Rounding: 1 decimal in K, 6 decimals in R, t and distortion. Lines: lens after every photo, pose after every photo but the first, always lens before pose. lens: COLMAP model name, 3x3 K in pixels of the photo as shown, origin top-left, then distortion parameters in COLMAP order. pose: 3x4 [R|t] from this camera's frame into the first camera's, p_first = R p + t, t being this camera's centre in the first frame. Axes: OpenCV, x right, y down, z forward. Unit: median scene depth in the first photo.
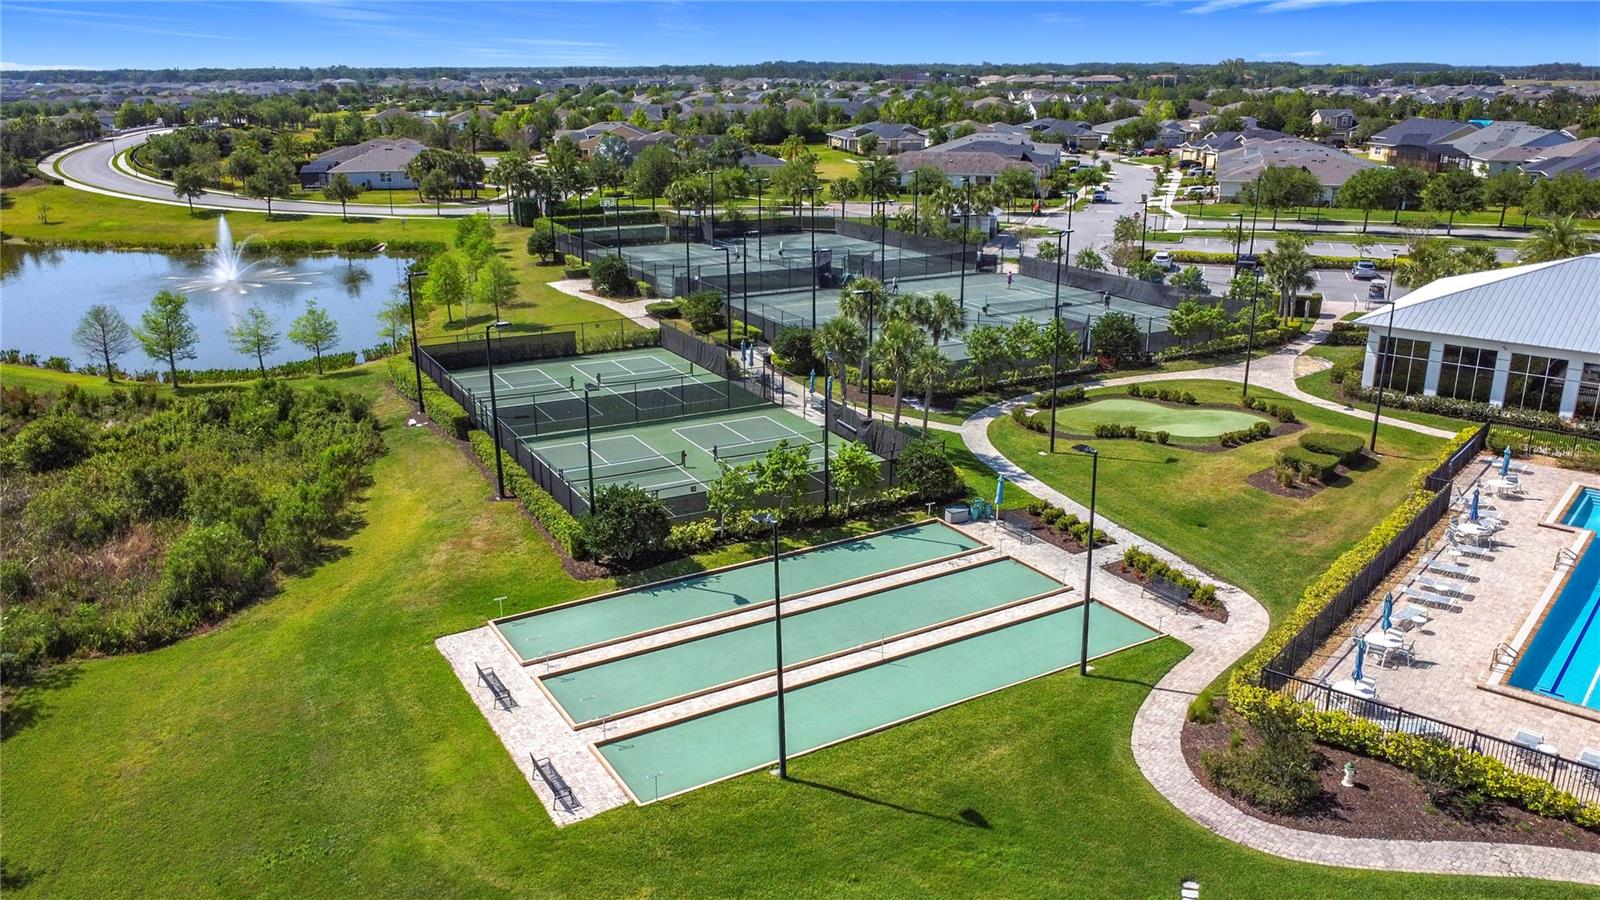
lens RADIAL K [[1197.2, 0, 806.1], [0, 1197.2, 448.8], [0, 0, 1]] dist [-0.006438, -0.010830]
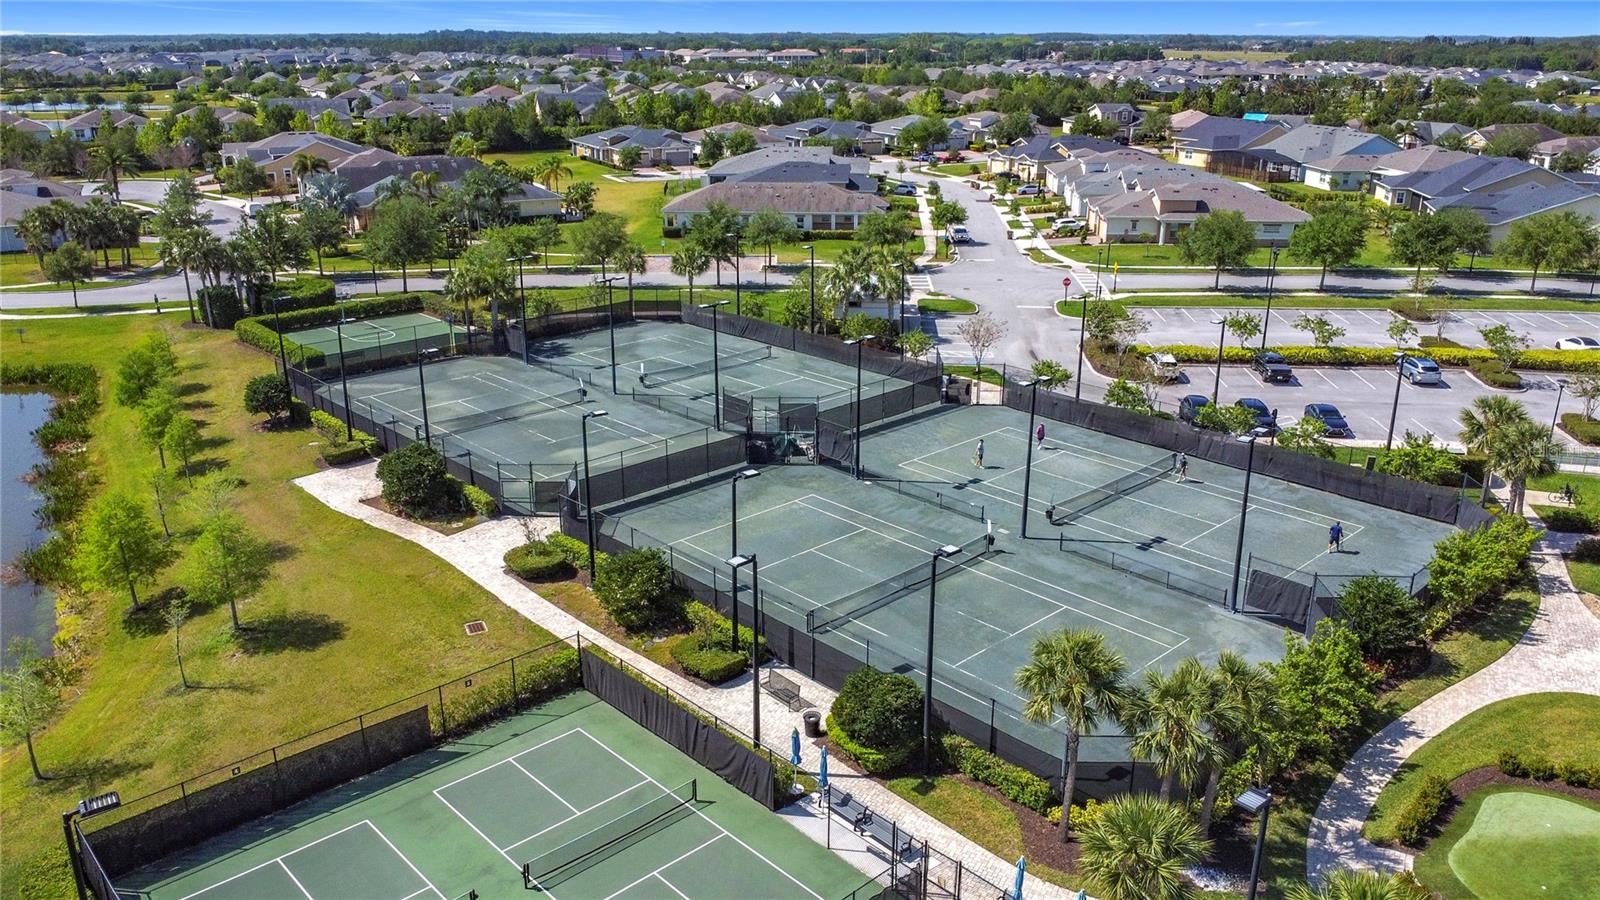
lens RADIAL K [[1197.2, 0, 794.7], [0, 1197.2, 449.5], [0, 0, 1]] dist [-0.006438, -0.010830]
pose [[0.968345, -0.078699, 0.236885, -0.049212], [0.072745, 0.996778, 0.033788, -0.067843], [-0.238781, -0.015487, 0.970950, 0.151791]]
